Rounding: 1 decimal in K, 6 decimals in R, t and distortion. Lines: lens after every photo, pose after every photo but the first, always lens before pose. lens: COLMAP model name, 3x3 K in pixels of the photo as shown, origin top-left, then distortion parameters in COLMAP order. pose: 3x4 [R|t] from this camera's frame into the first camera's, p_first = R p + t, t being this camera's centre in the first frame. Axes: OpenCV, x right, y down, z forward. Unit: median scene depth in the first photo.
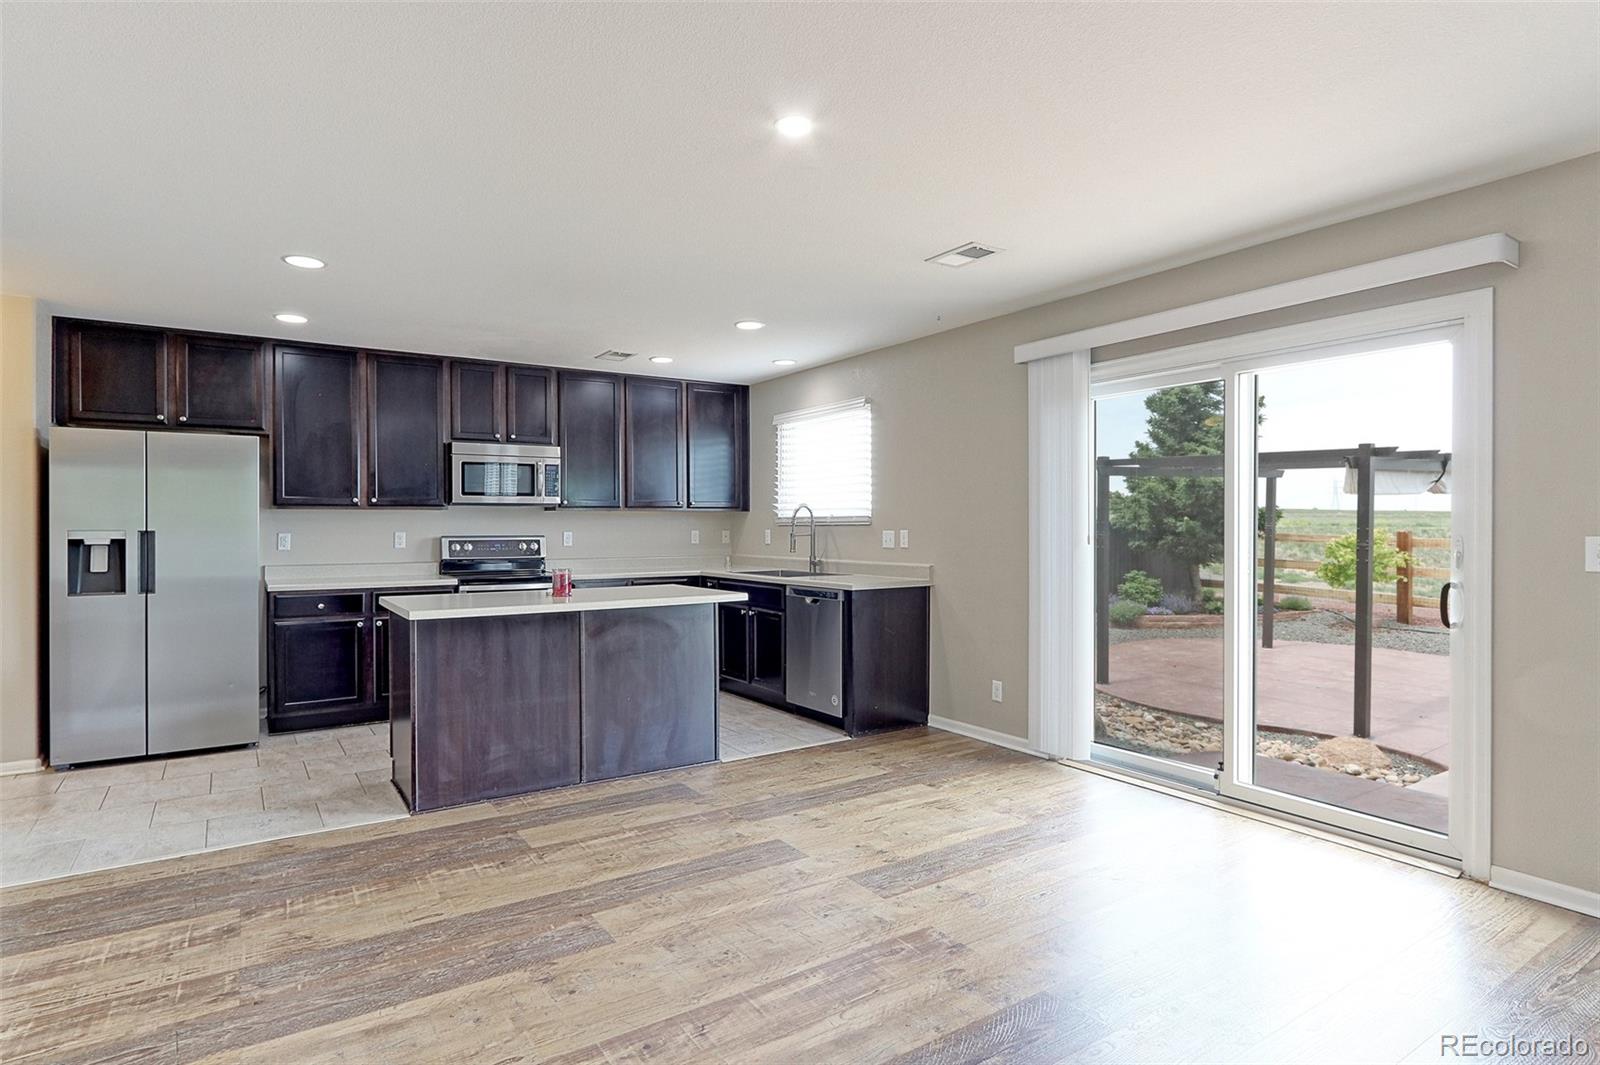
lens RADIAL K [[836.3, 0, 786.8], [0, 836.3, 531.1], [0, 0, 1]] dist [-0.004870, 0.004901]
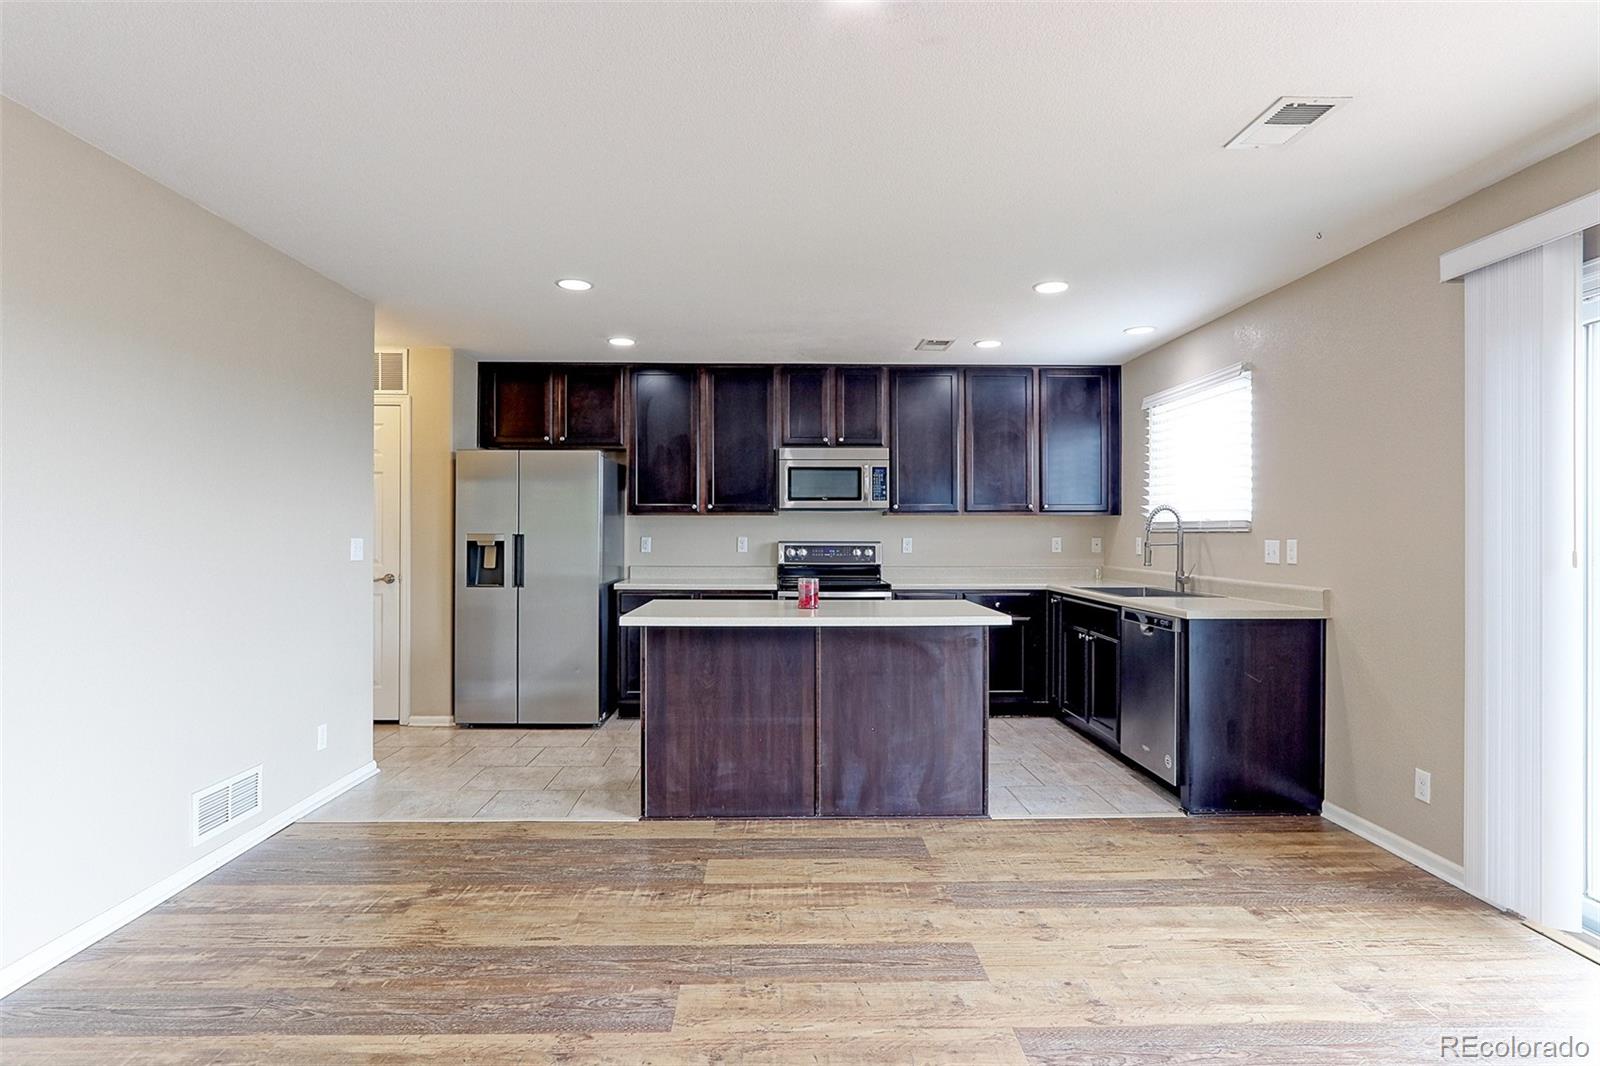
lens RADIAL K [[836.3, 0, 800.3], [0, 836.3, 529.1], [0, 0, 1]] dist [-0.004870, 0.004901]
pose [[0.853726, 0.002886, -0.520715, 0.163320], [-0.008319, 0.999933, -0.008096, -0.000755], [0.520656, 0.011244, 0.853692, 0.171148]]
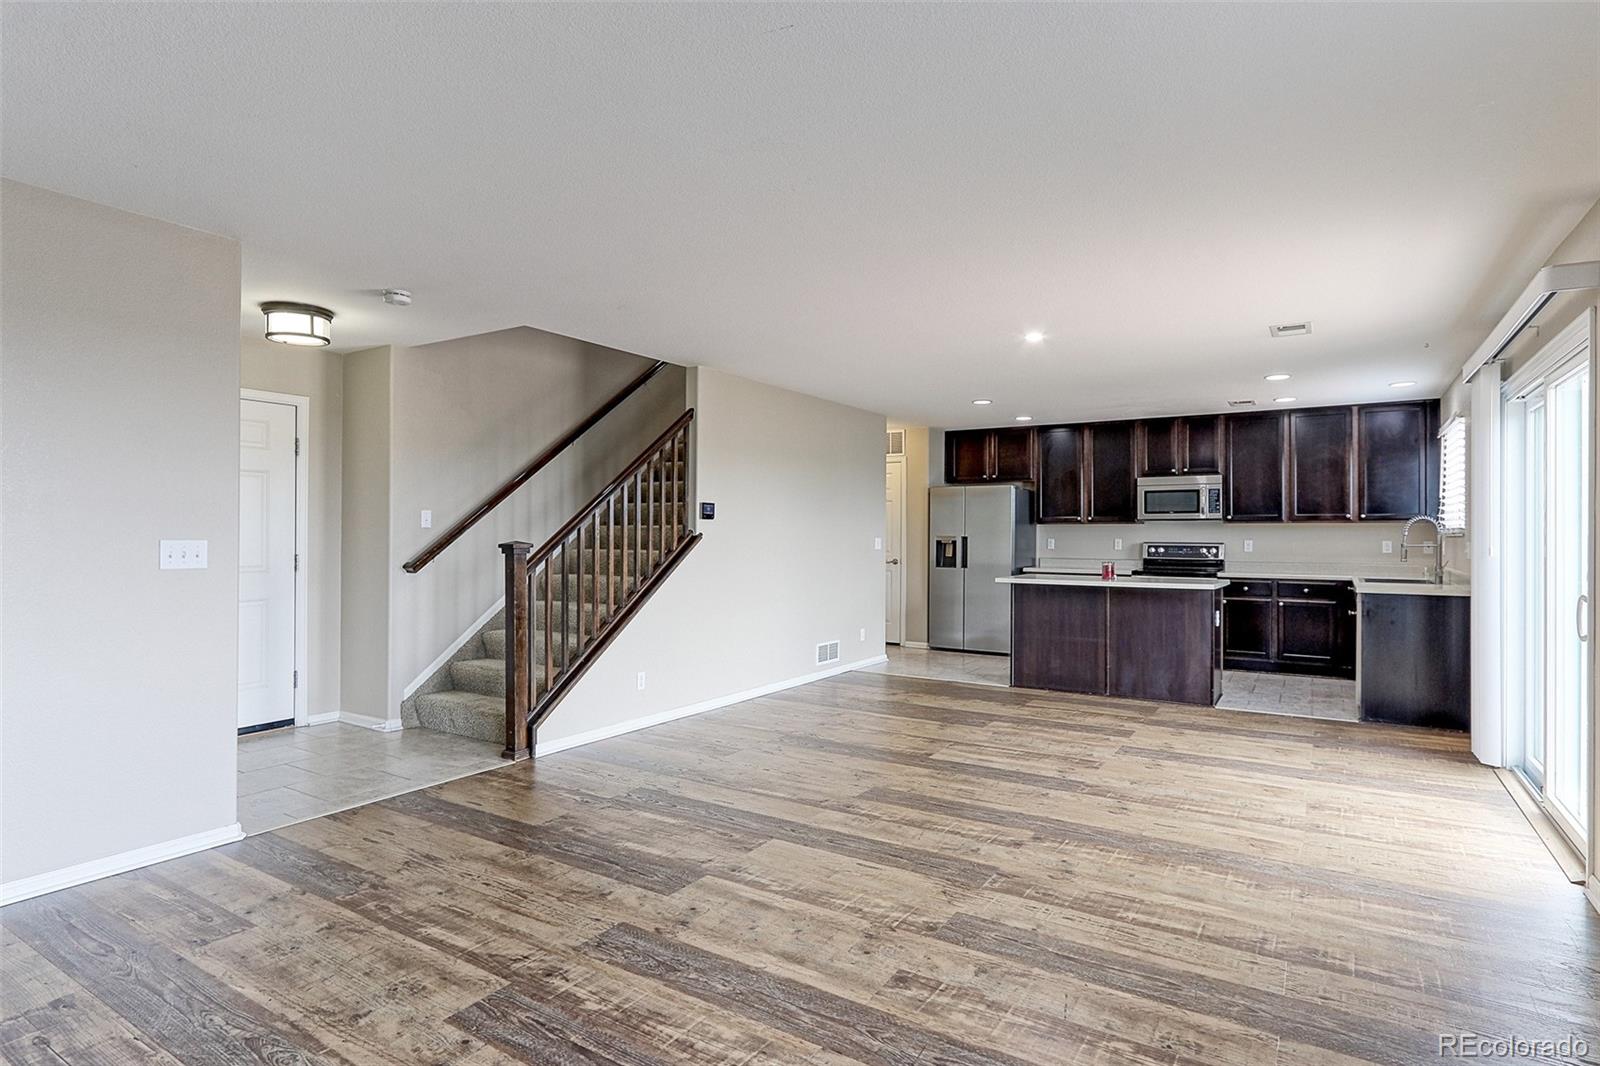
lens RADIAL K [[836.3, 0, 805.4], [0, 836.3, 528.6], [0, 0, 1]] dist [-0.004870, 0.004901]
pose [[0.429012, -0.002471, -0.903295, 0.745881], [-0.013862, 0.999860, -0.009319, 0.004669], [0.903192, 0.016520, 0.428918, -0.164642]]
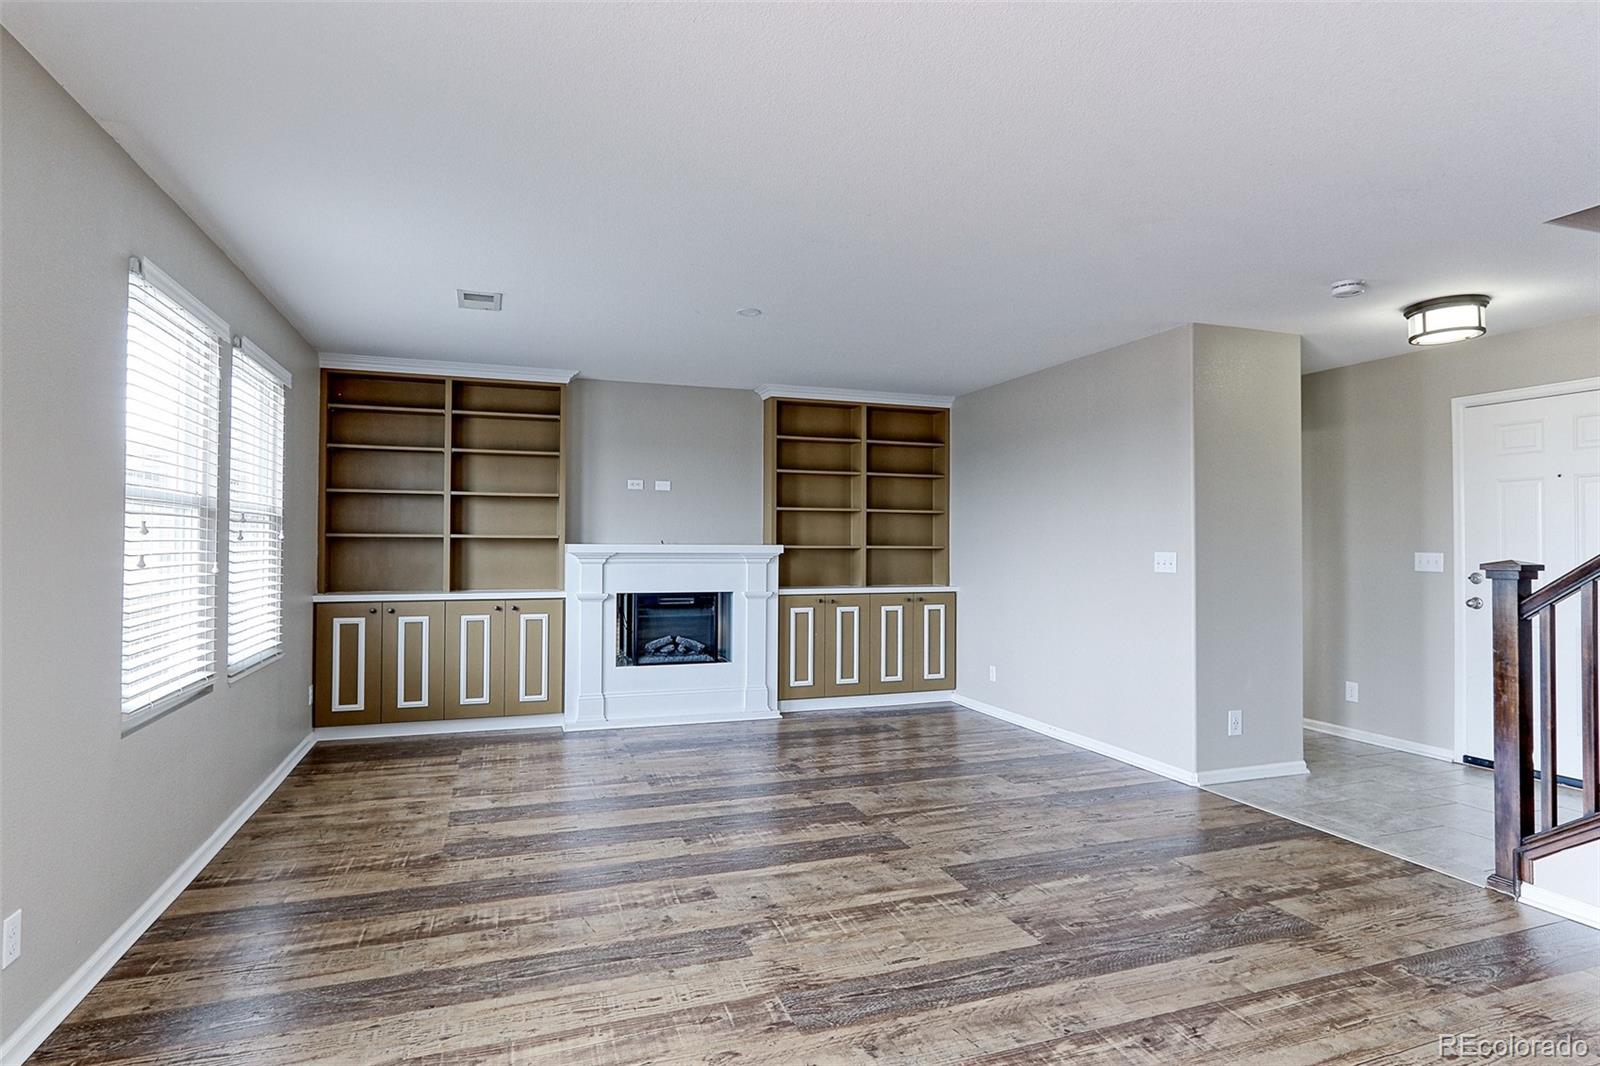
lens RADIAL K [[836.3, 0, 794.0], [0, 836.3, 539.8], [0, 0, 1]] dist [-0.004870, 0.004901]
pose [[-0.974373, -0.002769, 0.224922, 0.181617], [-0.001829, 0.999989, 0.004386, -0.003223], [-0.224932, 0.003862, -0.974367, 0.613813]]
